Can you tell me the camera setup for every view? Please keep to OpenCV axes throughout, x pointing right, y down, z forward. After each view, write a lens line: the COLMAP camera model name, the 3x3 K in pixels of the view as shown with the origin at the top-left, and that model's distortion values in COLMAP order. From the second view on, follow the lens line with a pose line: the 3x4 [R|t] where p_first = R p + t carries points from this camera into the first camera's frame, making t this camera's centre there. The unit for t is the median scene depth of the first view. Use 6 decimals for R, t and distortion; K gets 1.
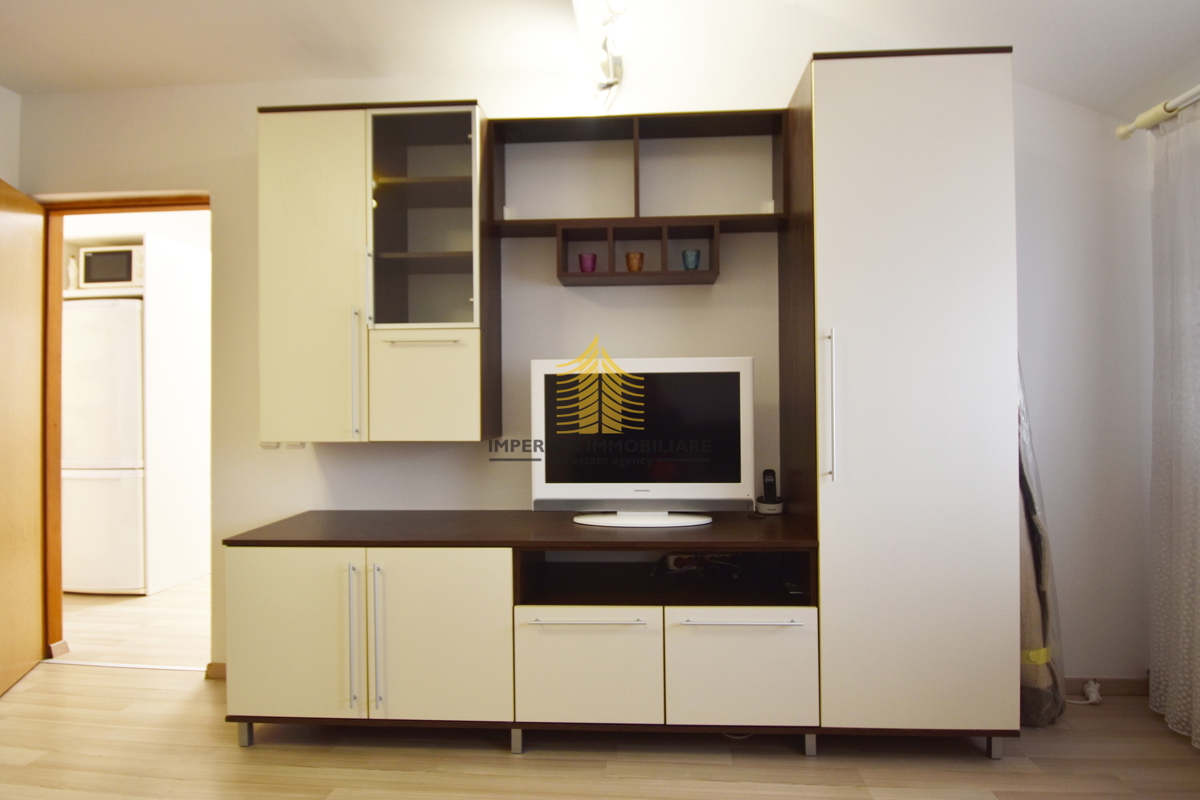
lens RADIAL K [[653.1, 0, 599.4], [0, 653.1, 401.6], [0, 0, 1]] dist [-0.000813, 0.000189]
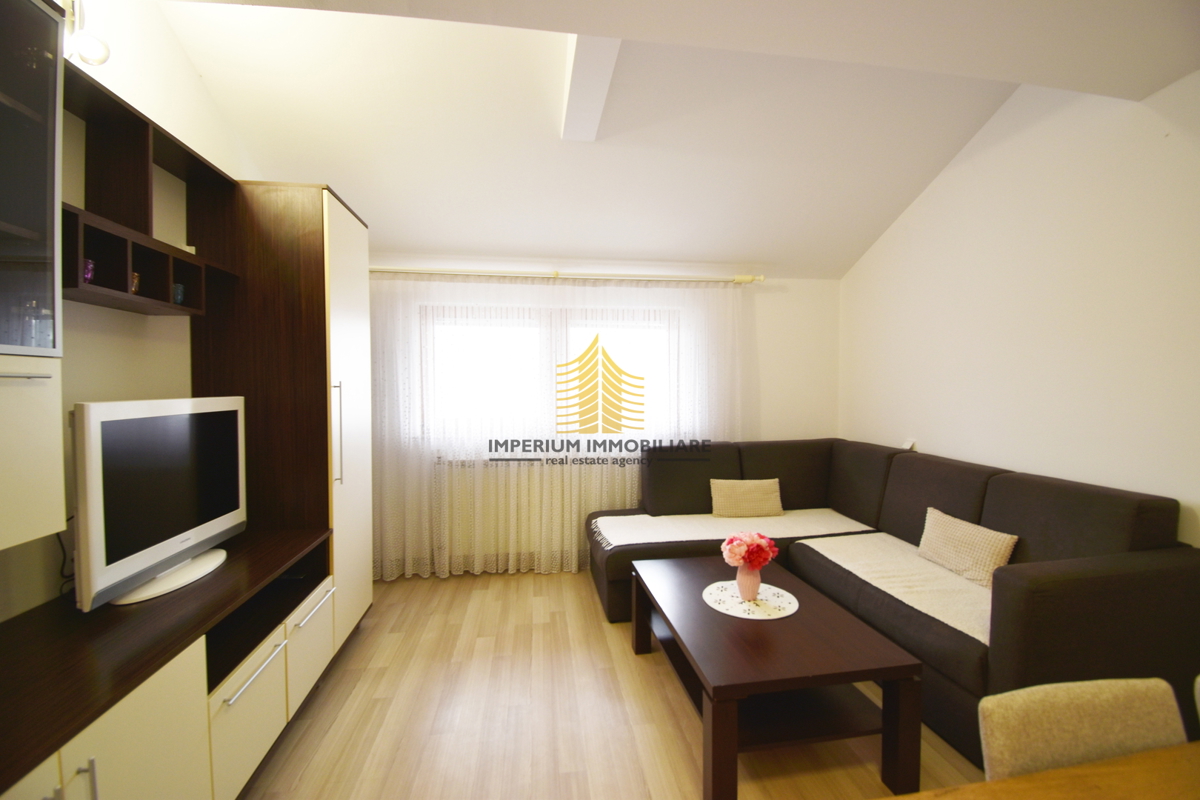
lens RADIAL K [[547.4, 0, 602.1], [0, 547.4, 399.6], [0, 0, 1]] dist [-0.002928, -0.009642]
pose [[-0.218360, -0.019213, 0.975679, -0.806279], [0.000018, 0.999806, 0.019692, -0.078666], [-0.975868, 0.004318, -0.218317, 0.573407]]
